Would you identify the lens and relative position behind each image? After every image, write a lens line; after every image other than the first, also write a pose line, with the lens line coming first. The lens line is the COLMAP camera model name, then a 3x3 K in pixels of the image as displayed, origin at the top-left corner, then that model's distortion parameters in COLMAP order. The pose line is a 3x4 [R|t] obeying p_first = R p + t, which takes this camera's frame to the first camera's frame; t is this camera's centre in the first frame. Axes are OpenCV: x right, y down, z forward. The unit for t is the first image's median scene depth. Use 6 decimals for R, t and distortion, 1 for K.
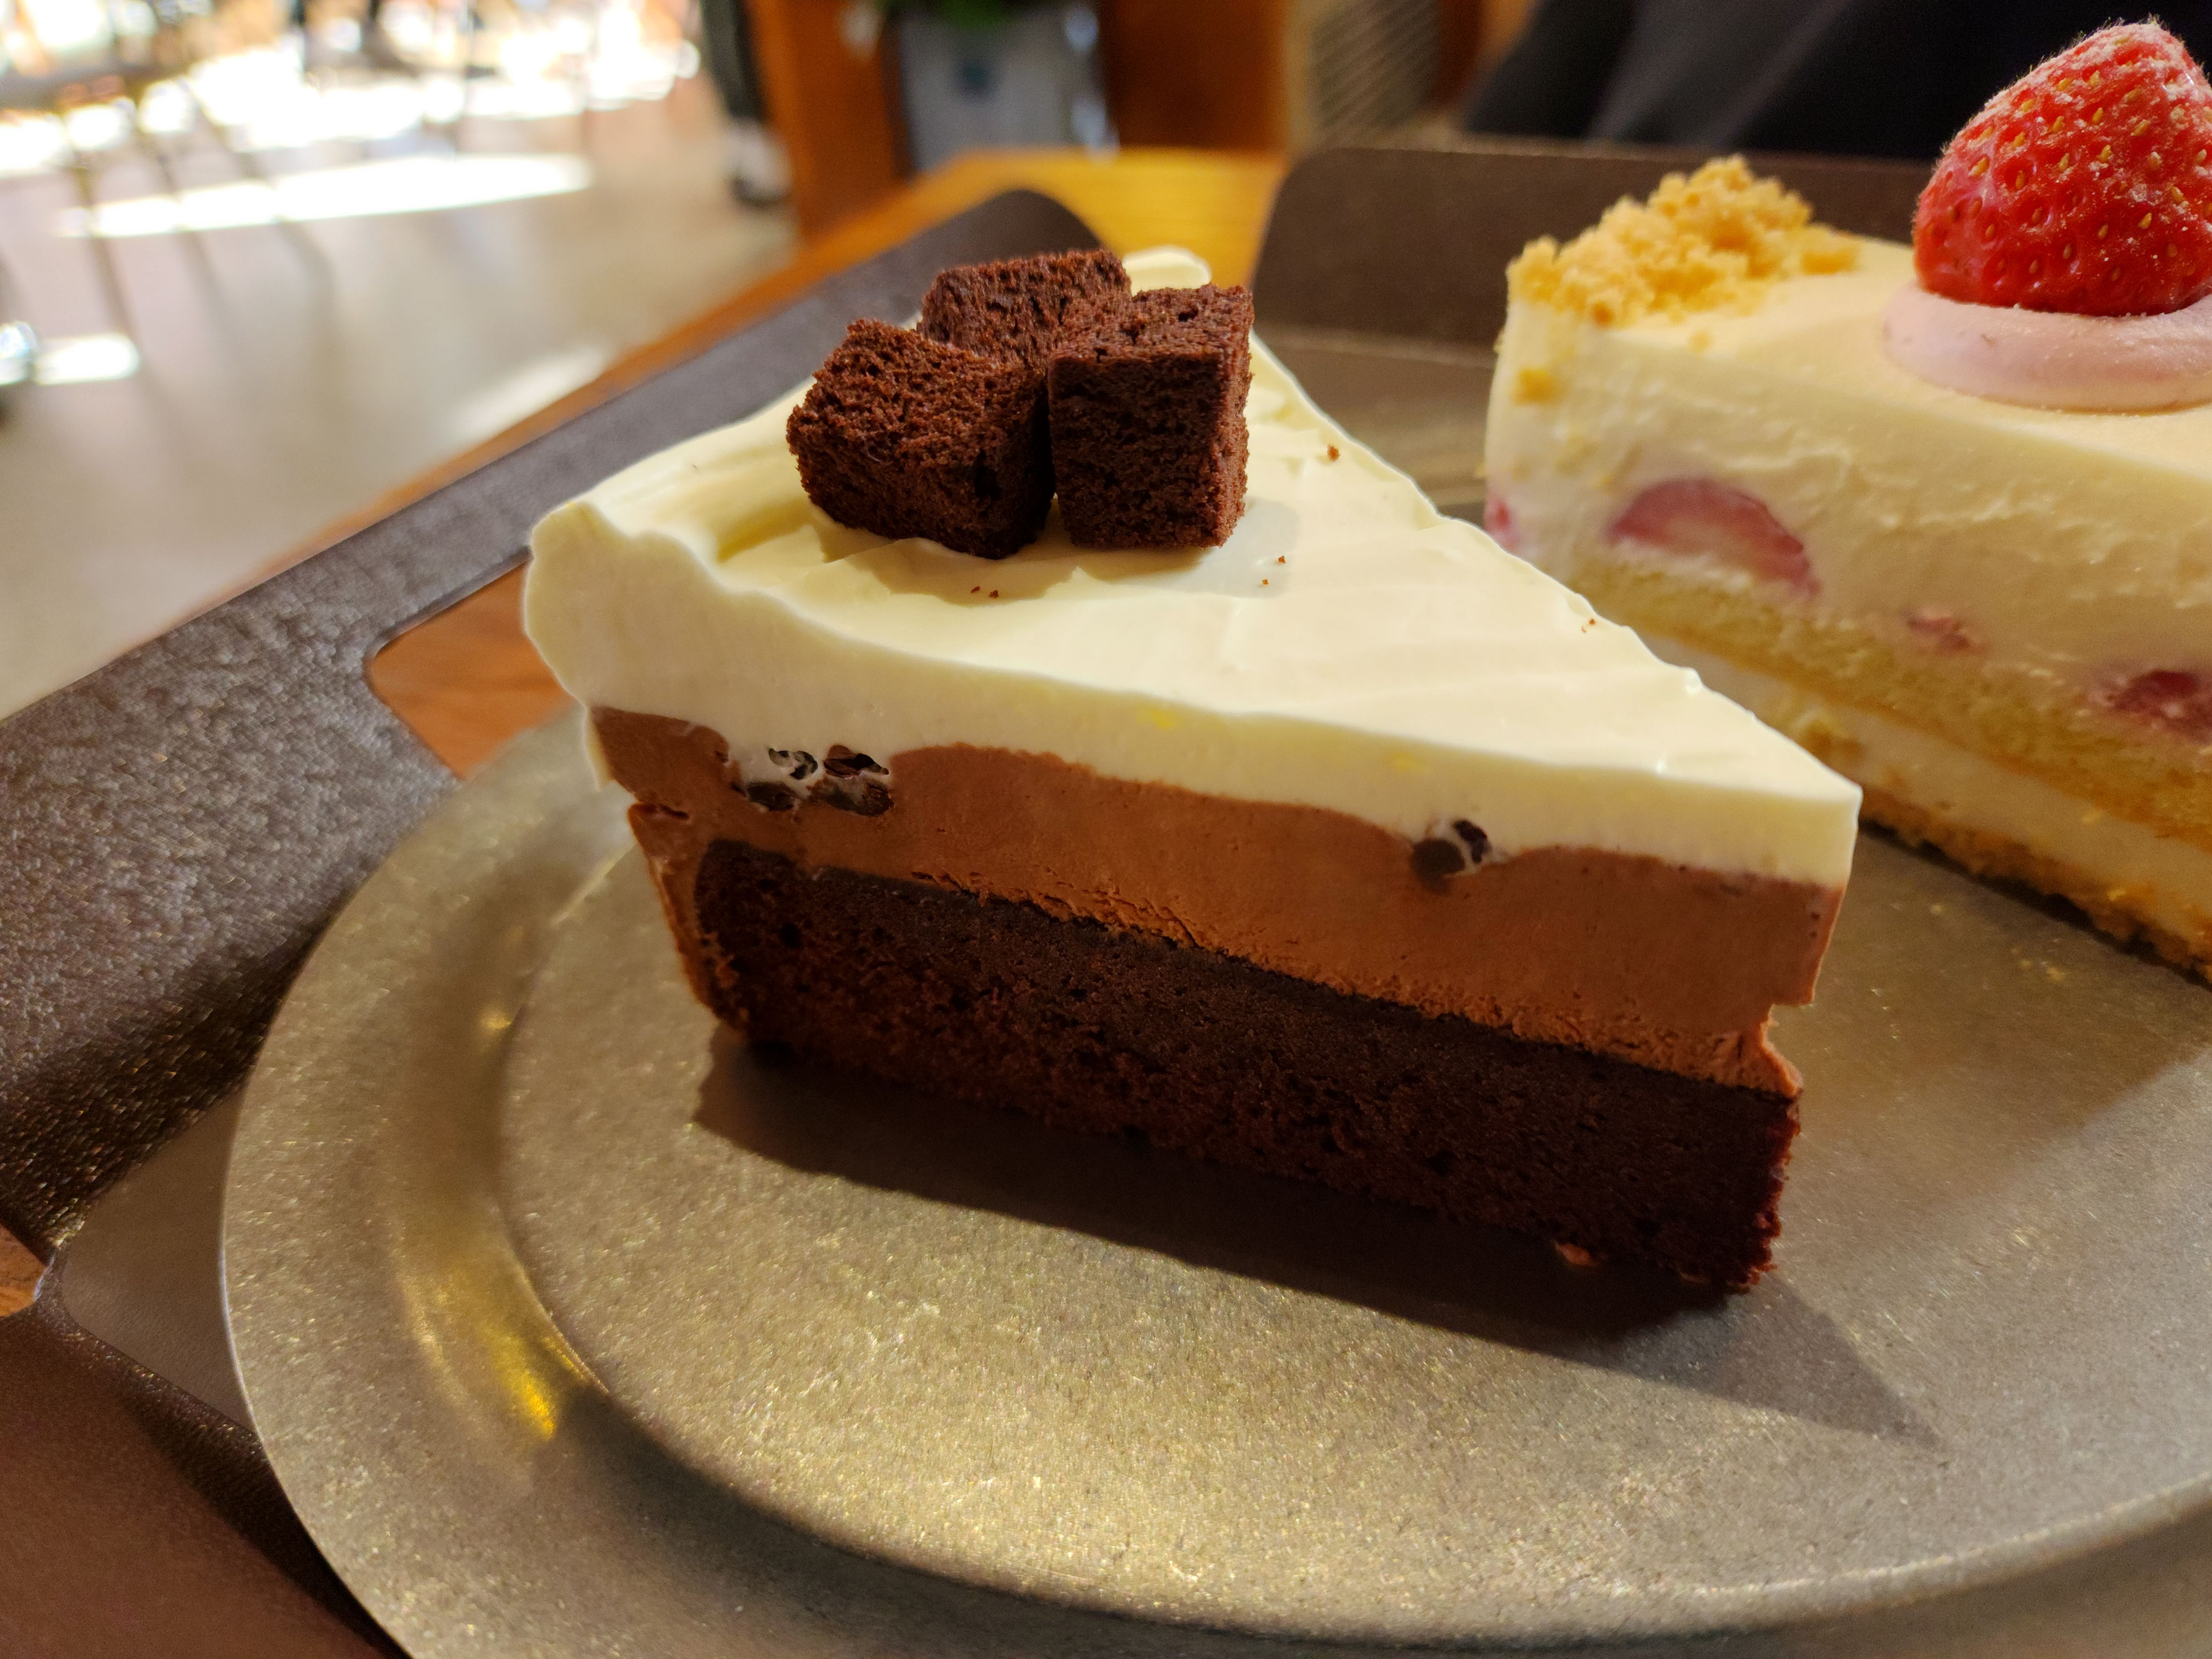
lens RADIAL K [[1504.8, 0, 1106.0], [0, 1504.8, 829.5], [0, 0, 1]] dist [-0.037707, -0.003207]
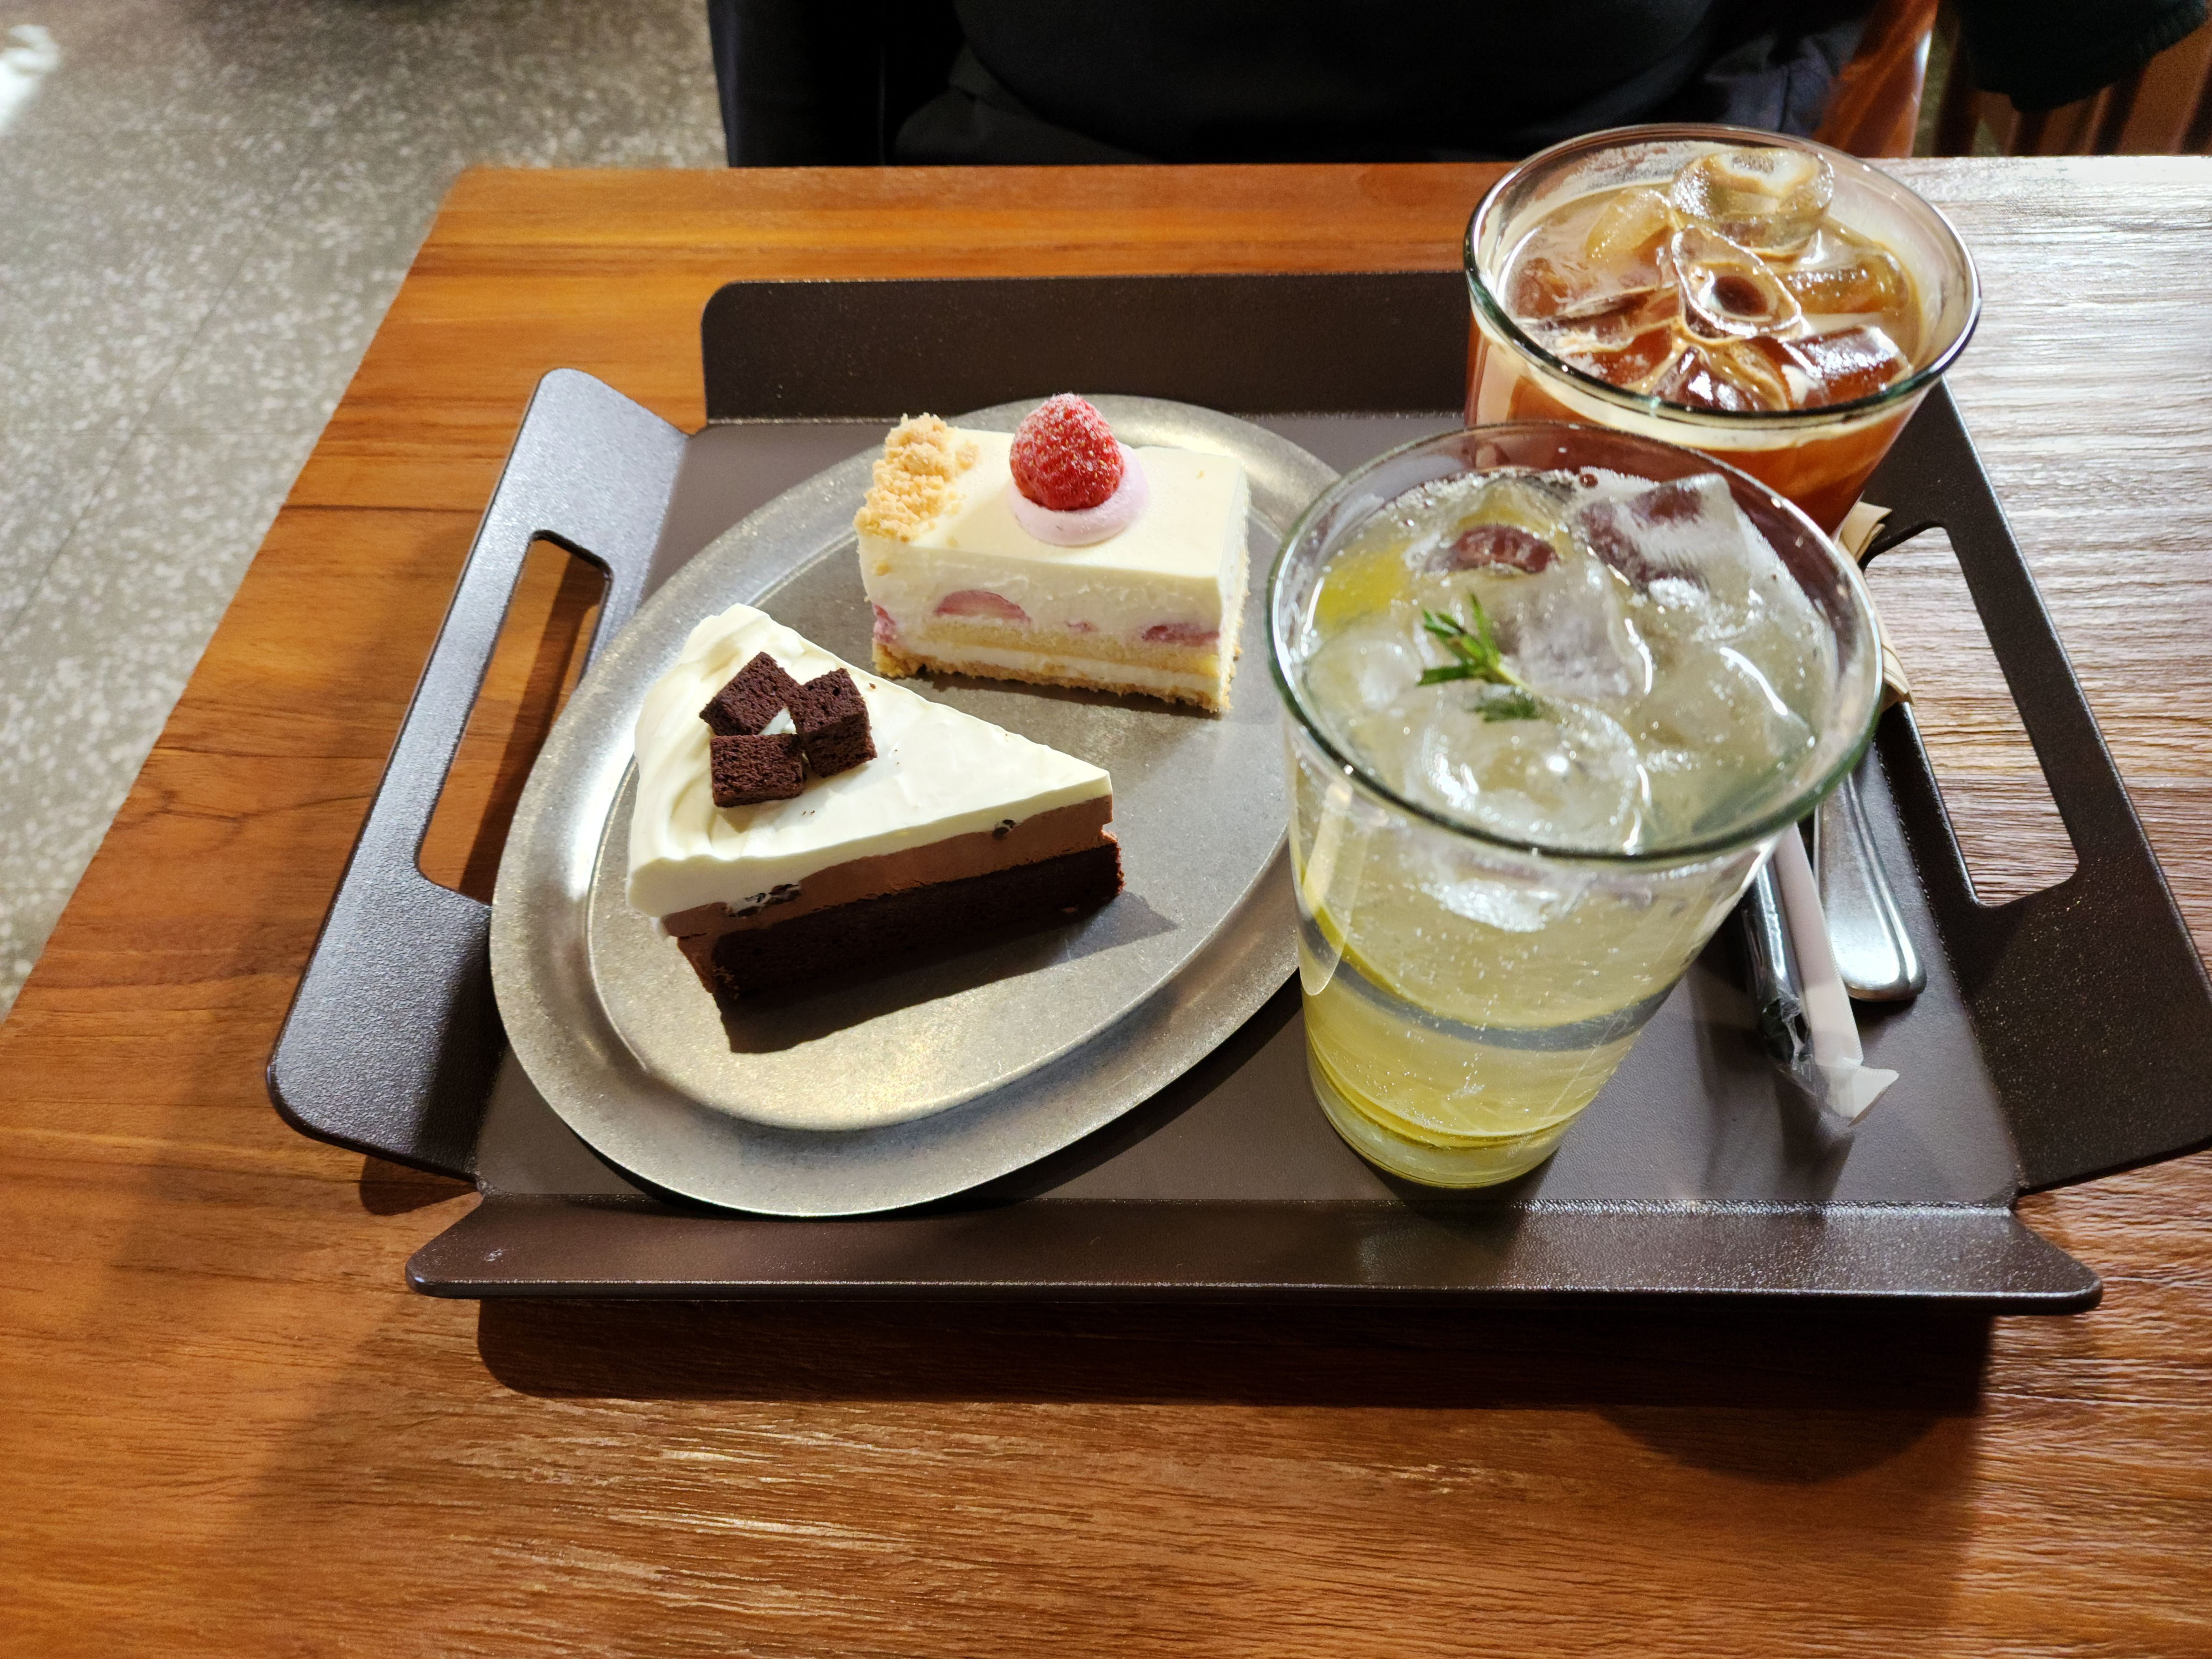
lens RADIAL K [[1504.8, 0, 1106.0], [0, 1504.8, 829.5], [0, 0, 1]] dist [-0.037707, -0.003207]
pose [[0.776011, -0.482249, 0.406501, -0.717357], [0.351271, 0.865748, 0.356495, -0.834470], [-0.523847, -0.133852, 0.841230, -1.431473]]
